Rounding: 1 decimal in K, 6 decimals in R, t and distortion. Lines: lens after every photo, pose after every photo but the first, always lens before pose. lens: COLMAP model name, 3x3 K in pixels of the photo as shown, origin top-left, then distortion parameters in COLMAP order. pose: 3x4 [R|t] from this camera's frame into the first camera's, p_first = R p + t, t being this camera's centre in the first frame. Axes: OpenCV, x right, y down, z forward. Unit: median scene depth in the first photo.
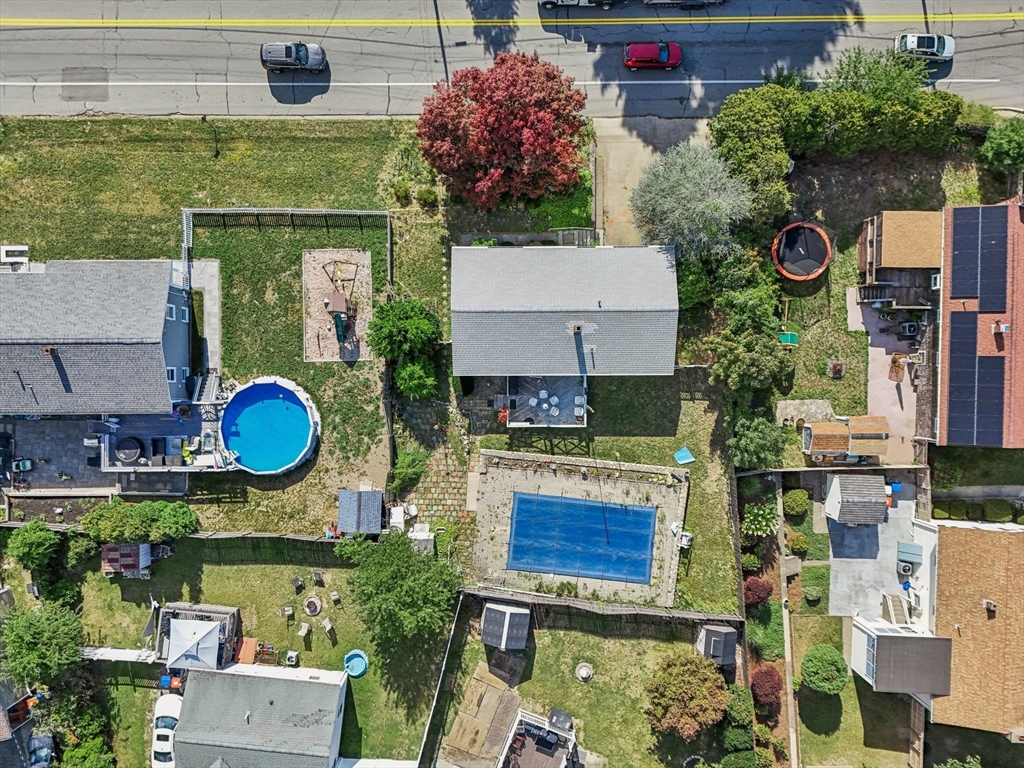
lens RADIAL K [[744.4, 0, 512.0], [0, 744.4, 384.0], [0, 0, 1]] dist [0.059040, -0.064639]
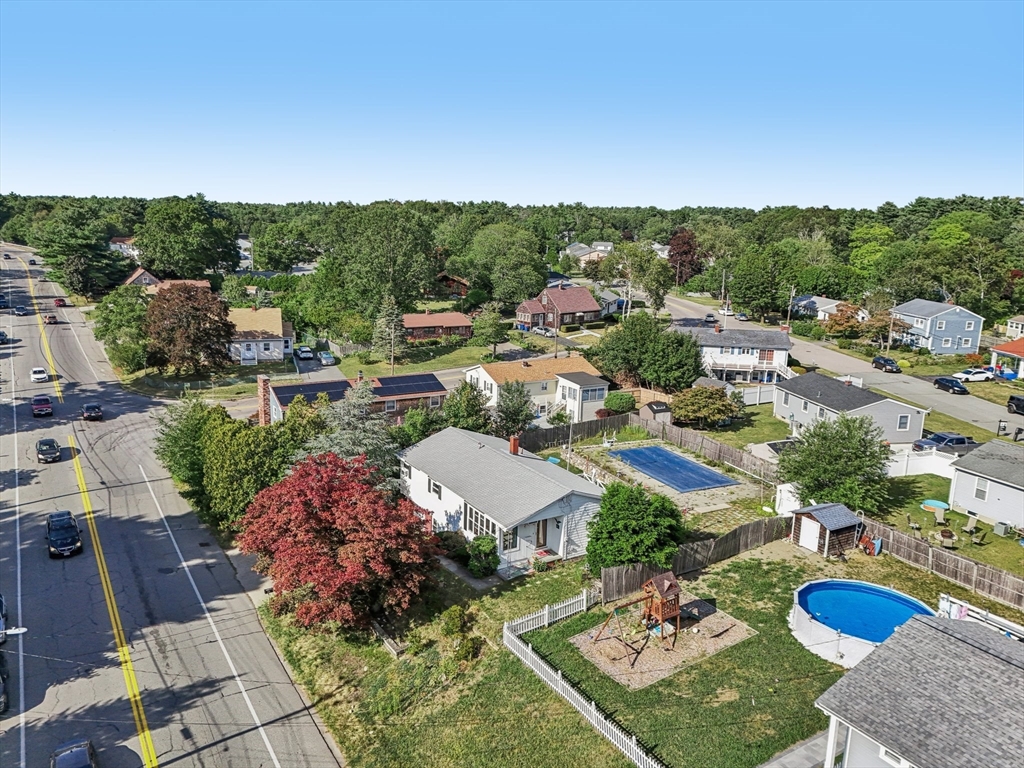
lens RADIAL K [[775.5, 0, 512.0], [0, 775.5, 384.0], [0, 0, 1]] dist [0.033970, -0.001055]
pose [[-0.525094, -0.196433, 0.828064, -0.702340], [0.850780, -0.096910, 0.516509, -0.563802], [-0.021212, 0.975716, 0.218008, 0.636873]]
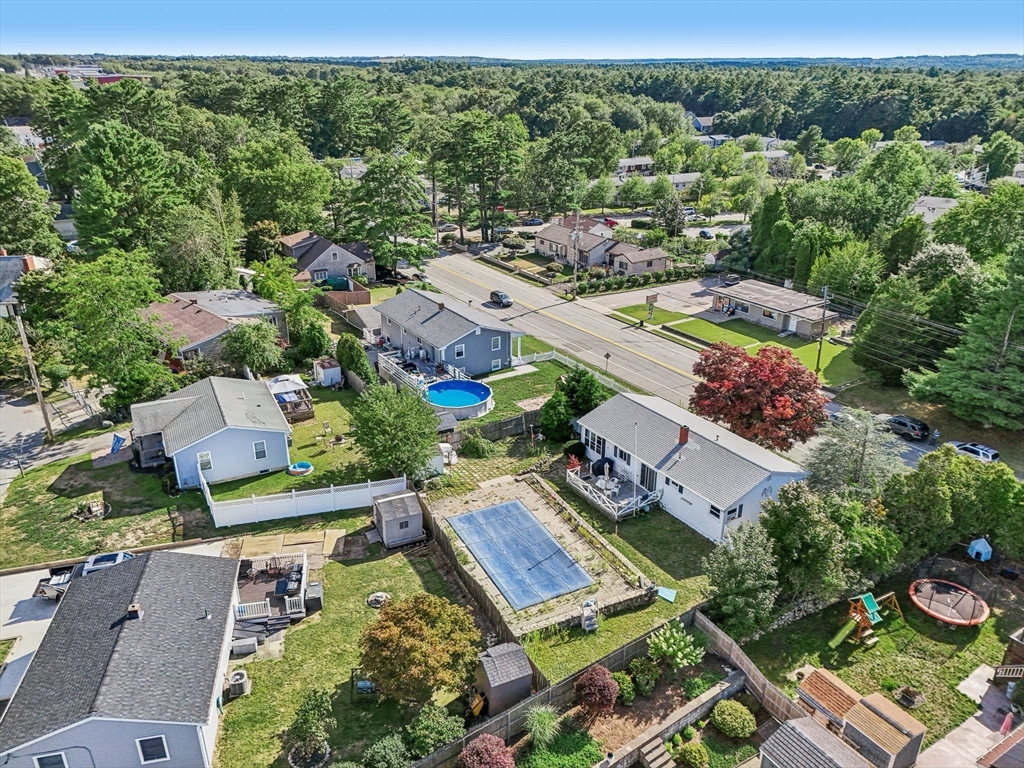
lens RADIAL K [[744.4, 0, 512.0], [0, 744.4, 384.0], [0, 0, 1]] dist [0.059040, -0.064639]
pose [[0.543012, 0.330243, -0.772060, 0.708074], [-0.839725, 0.213675, -0.499205, 0.609346], [0.000111, 0.919393, 0.393341, 0.470564]]
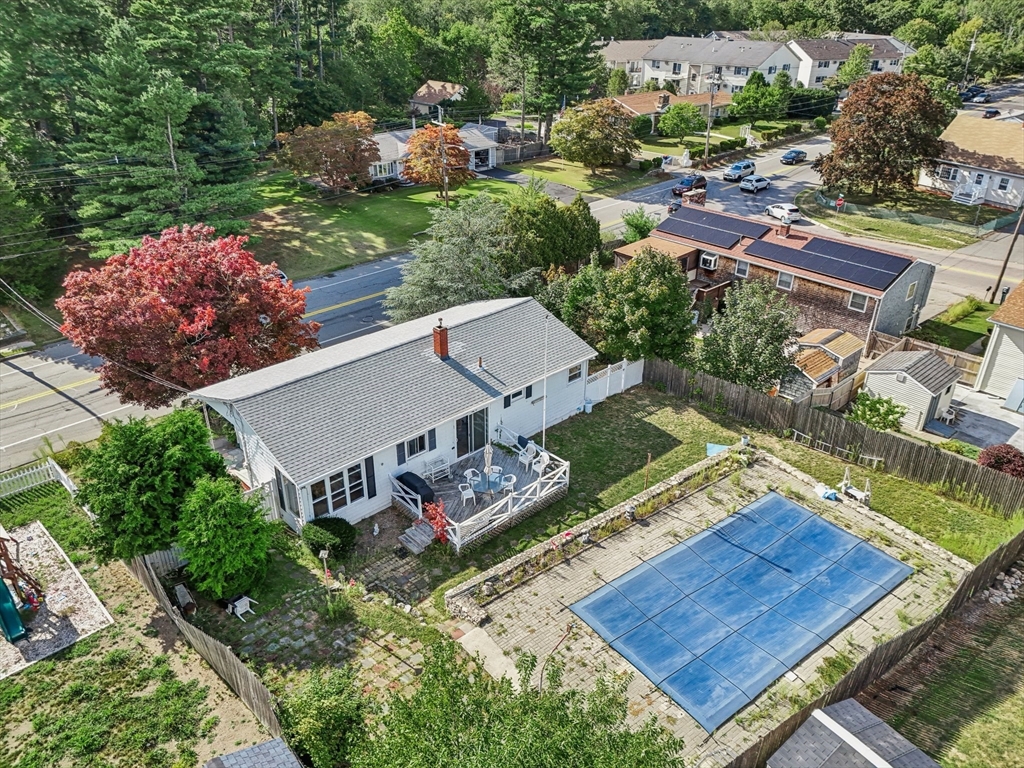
lens RADIAL K [[744.4, 0, 512.0], [0, 744.4, 384.0], [0, 0, 1]] dist [0.059040, -0.064639]
pose [[0.730671, -0.318483, 0.603894, -0.239406], [0.682679, 0.351573, -0.640582, 0.353215], [-0.008298, 0.880321, 0.474306, 0.679458]]
